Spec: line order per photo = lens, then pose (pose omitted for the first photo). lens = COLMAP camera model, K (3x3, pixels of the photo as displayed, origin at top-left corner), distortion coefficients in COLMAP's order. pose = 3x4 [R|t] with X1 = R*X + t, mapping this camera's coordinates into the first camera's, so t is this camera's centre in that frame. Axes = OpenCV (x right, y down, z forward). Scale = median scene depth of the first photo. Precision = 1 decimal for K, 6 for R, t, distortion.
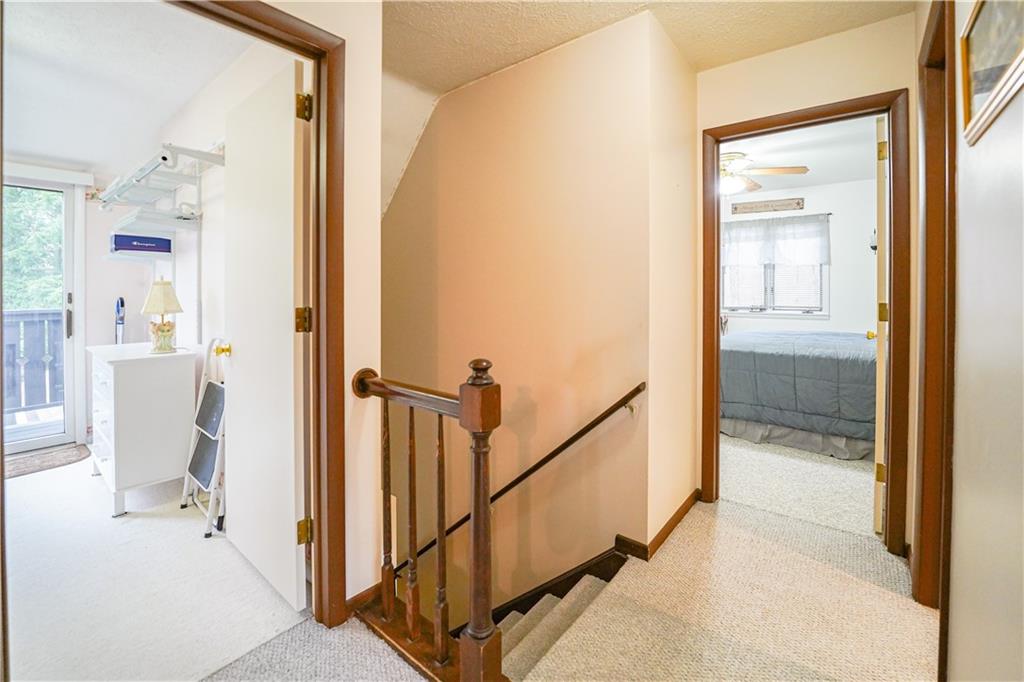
lens RADIAL K [[428.7, 0, 498.9], [0, 428.7, 291.3], [0, 0, 1]] dist [-0.023615, -0.000160]
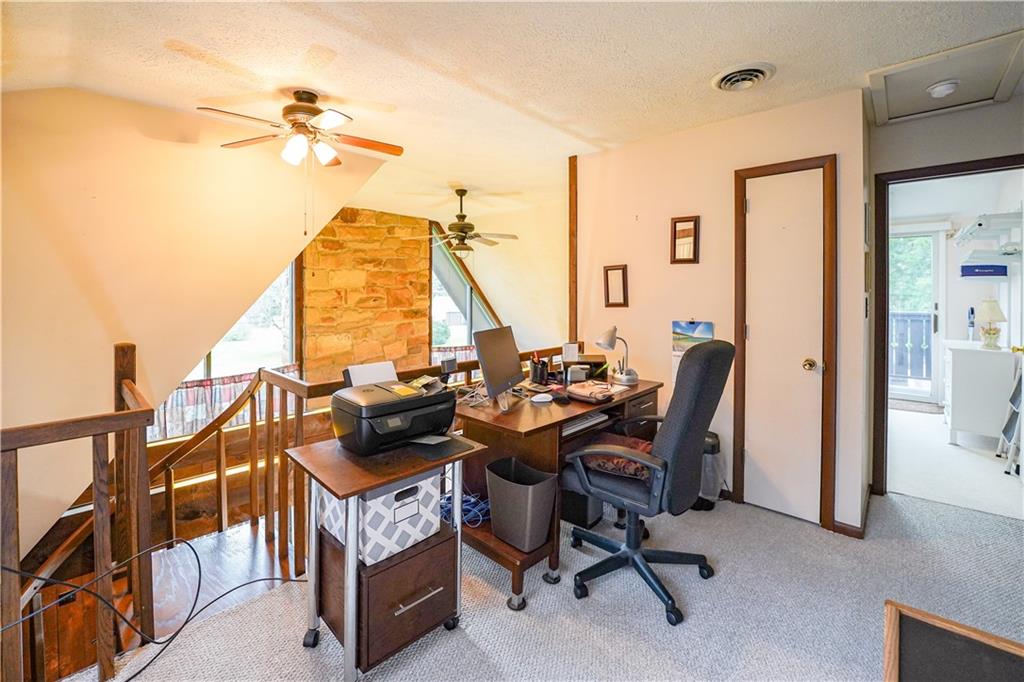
lens RADIAL K [[428.7, 0, 498.9], [0, 428.7, 291.3], [0, 0, 1]] dist [-0.023615, -0.000160]
pose [[-0.077264, 0.005570, -0.996995, 0.657561], [0.000425, 0.999984, 0.005553, -0.052856], [0.997011, 0.000005, -0.077265, -0.499632]]
